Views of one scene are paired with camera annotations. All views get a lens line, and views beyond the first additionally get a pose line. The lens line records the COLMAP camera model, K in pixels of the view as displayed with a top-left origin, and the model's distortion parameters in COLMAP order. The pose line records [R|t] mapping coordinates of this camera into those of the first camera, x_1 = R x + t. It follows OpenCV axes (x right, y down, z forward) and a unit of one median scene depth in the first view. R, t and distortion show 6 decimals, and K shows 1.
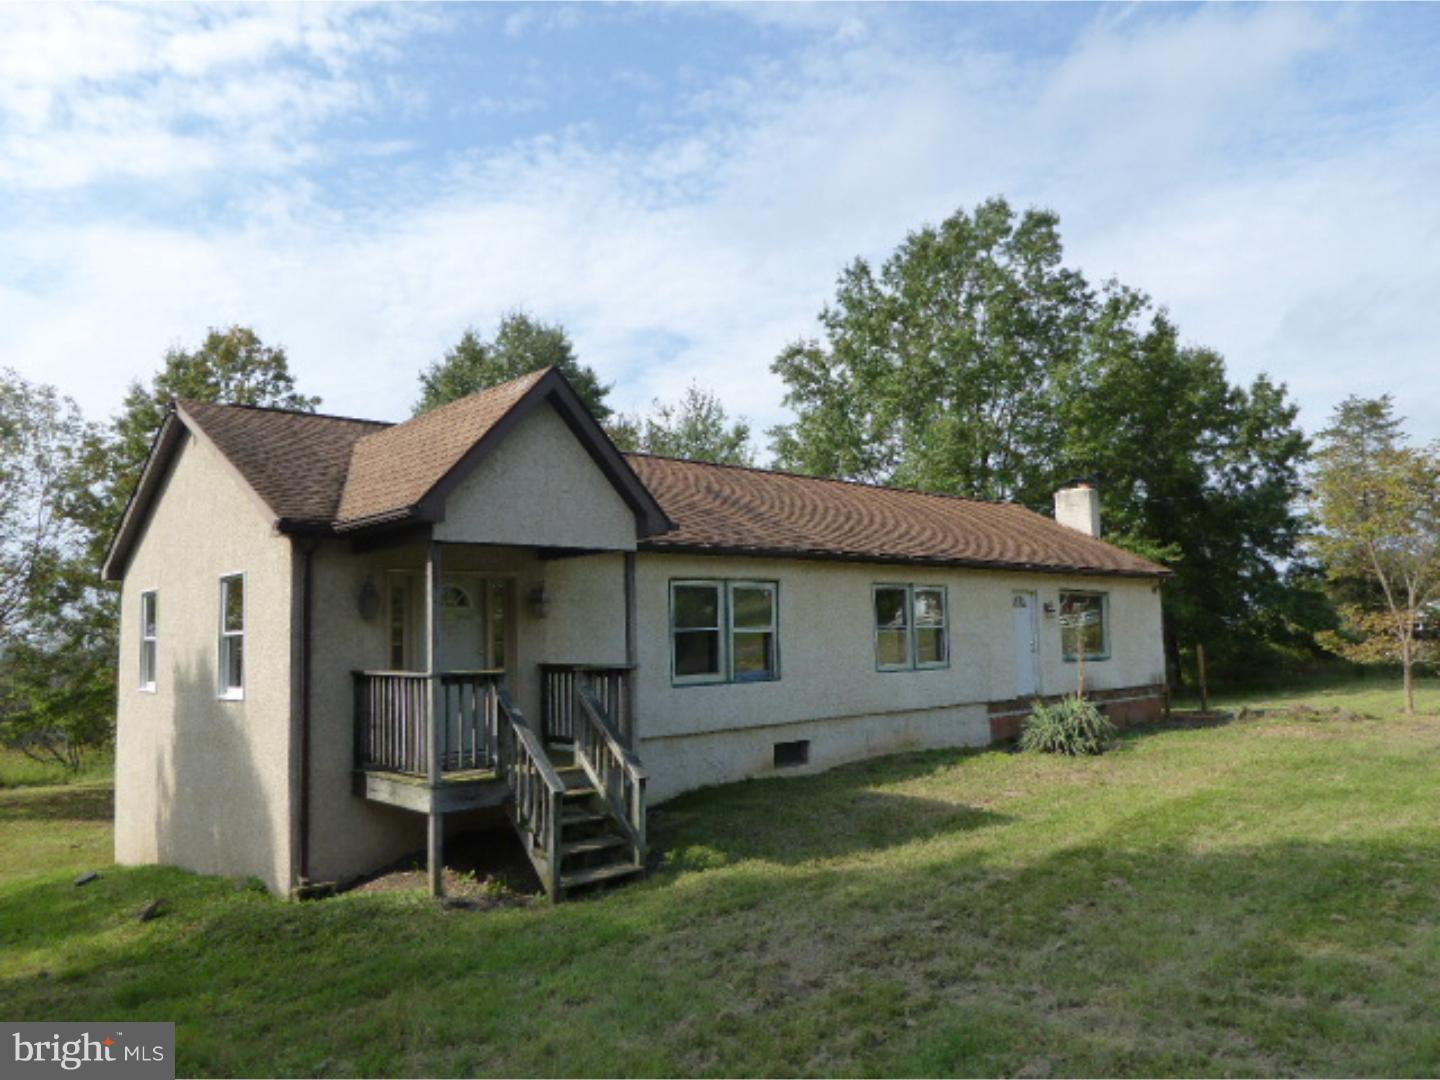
lens RADIAL K [[1025.3, 0, 718.6], [0, 1025.3, 533.0], [0, 0, 1]] dist [-0.026115, 0.010529]
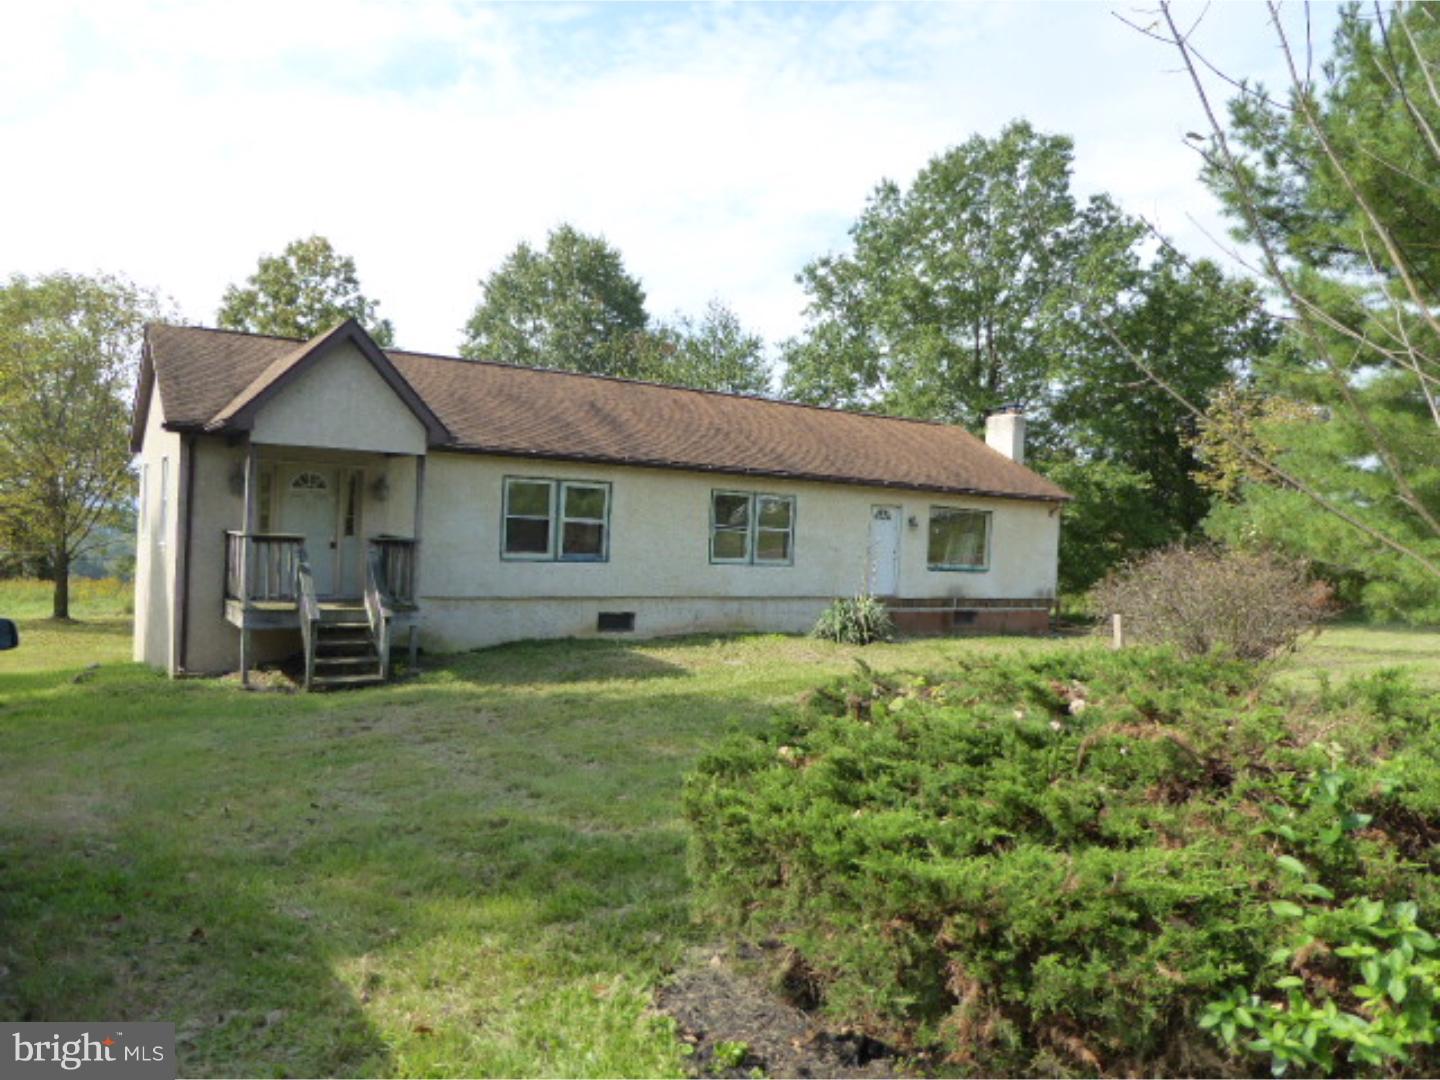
lens RADIAL K [[1025.3, 0, 718.6], [0, 1025.3, 533.0], [0, 0, 1]] dist [-0.026115, 0.010529]
pose [[0.985993, 0.067353, -0.152583, 0.315059], [-0.051074, 0.992815, 0.108211, -0.028549], [0.158775, -0.098902, 0.982349, -0.165904]]
